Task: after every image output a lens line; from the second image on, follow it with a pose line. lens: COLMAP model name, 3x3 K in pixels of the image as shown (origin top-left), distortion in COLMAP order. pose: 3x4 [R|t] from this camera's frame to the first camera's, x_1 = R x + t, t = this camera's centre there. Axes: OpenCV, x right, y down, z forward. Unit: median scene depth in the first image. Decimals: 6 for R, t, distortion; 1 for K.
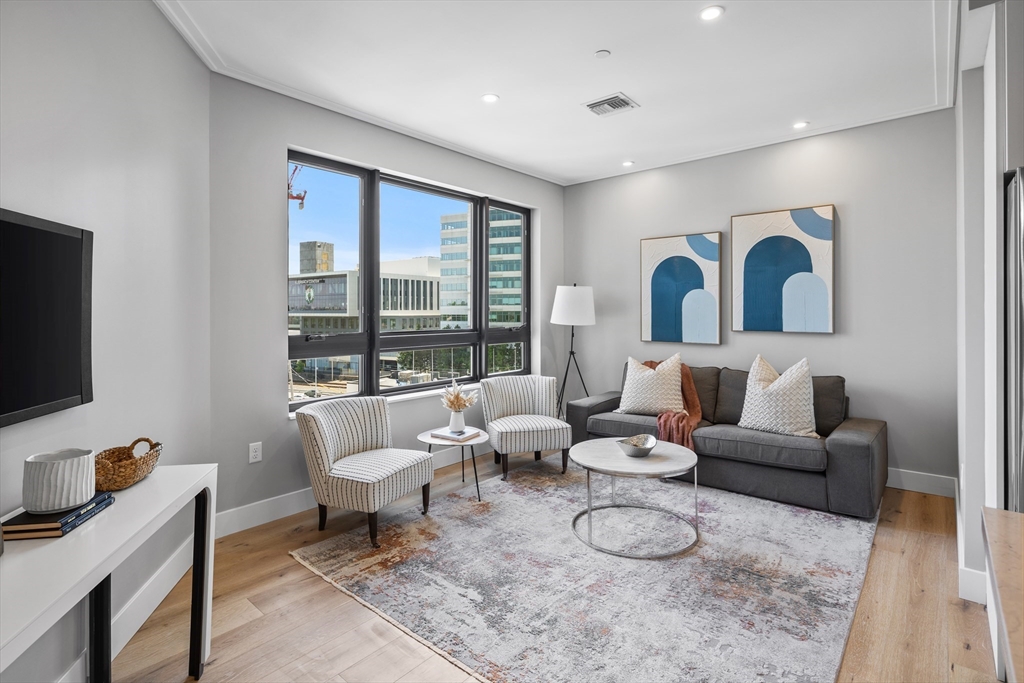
lens RADIAL K [[499.4, 0, 507.9], [0, 499.4, 313.0], [0, 0, 1]] dist [0.009753, -0.005582]
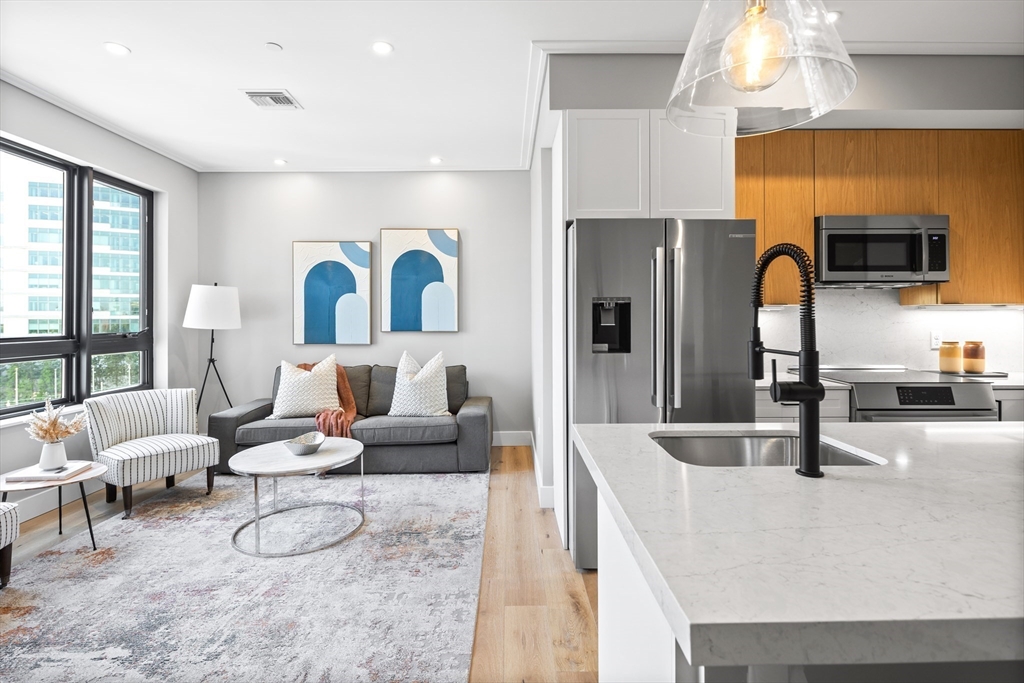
lens RADIAL K [[499.4, 0, 504.0], [0, 499.4, 316.7], [0, 0, 1]] dist [0.009753, -0.005582]
pose [[0.761062, 0.002835, 0.648673, -0.078570], [0.002815, 0.999967, -0.007673, 0.014346], [-0.648674, 0.007666, 0.761028, -0.026736]]
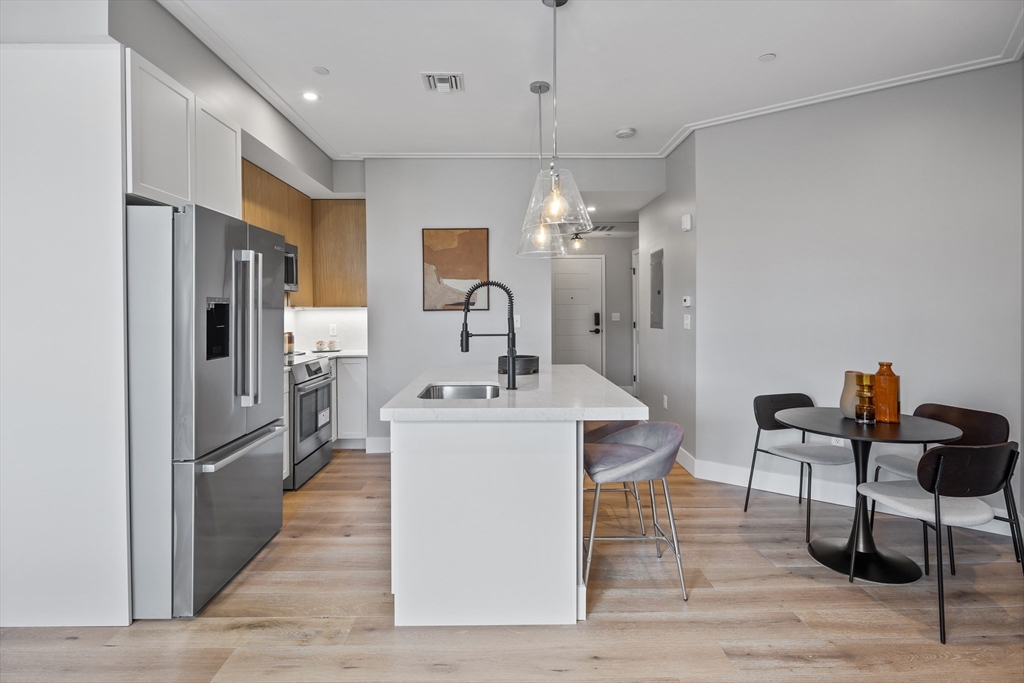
lens RADIAL K [[499.4, 0, 541.5], [0, 499.4, 307.1], [0, 0, 1]] dist [0.009753, -0.005582]
pose [[-0.673847, 0.007822, 0.738829, -0.269934], [0.010995, 0.999939, -0.000559, -0.001156], [-0.738789, 0.007747, -0.673892, 0.541453]]
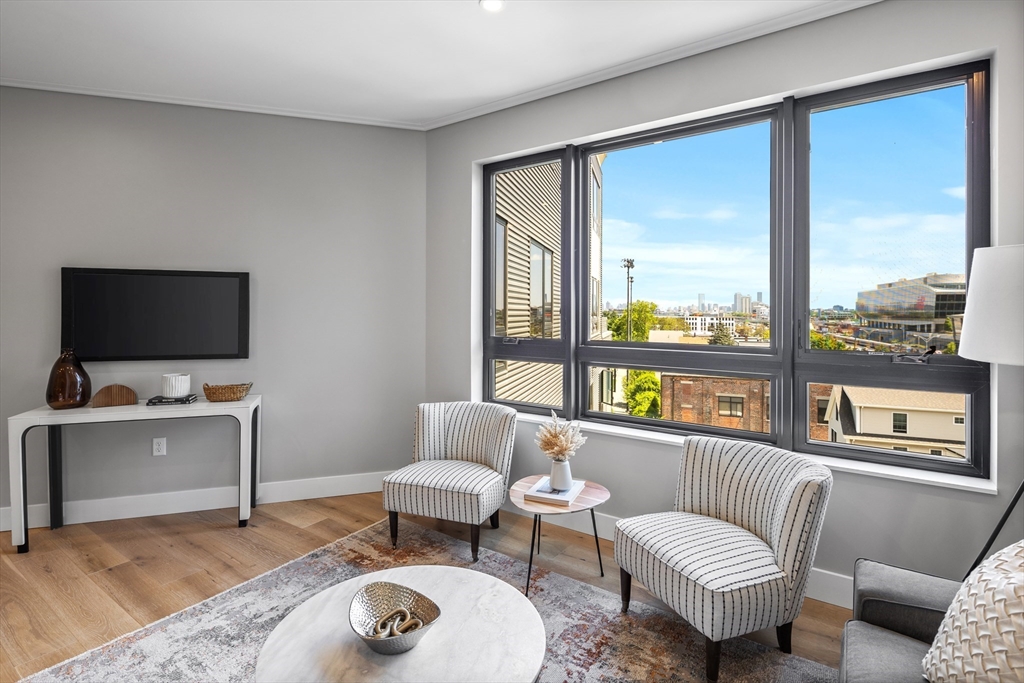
lens RADIAL K [[499.4, 0, 511.2], [0, 499.4, 309.3], [0, 0, 1]] dist [0.009753, -0.005582]
pose [[0.103427, -0.001041, -0.994636, 0.605701], [-0.009247, 0.999955, -0.002008, -0.010561], [0.994594, 0.009405, 0.103413, 0.890611]]
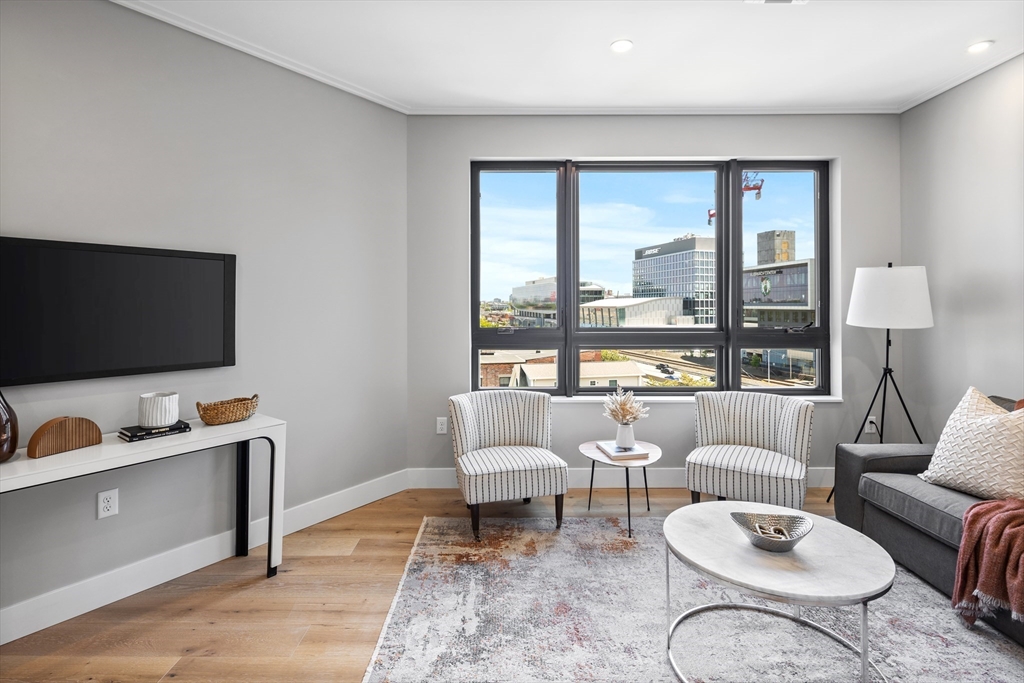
lens RADIAL K [[499.4, 0, 514.4], [0, 499.4, 301.9], [0, 0, 1]] dist [0.009753, -0.005582]
pose [[0.658172, -0.002764, -0.752863, 0.431428], [-0.002905, 0.999976, -0.006211, -0.004871], [0.752862, 0.006275, 0.658148, 0.308108]]
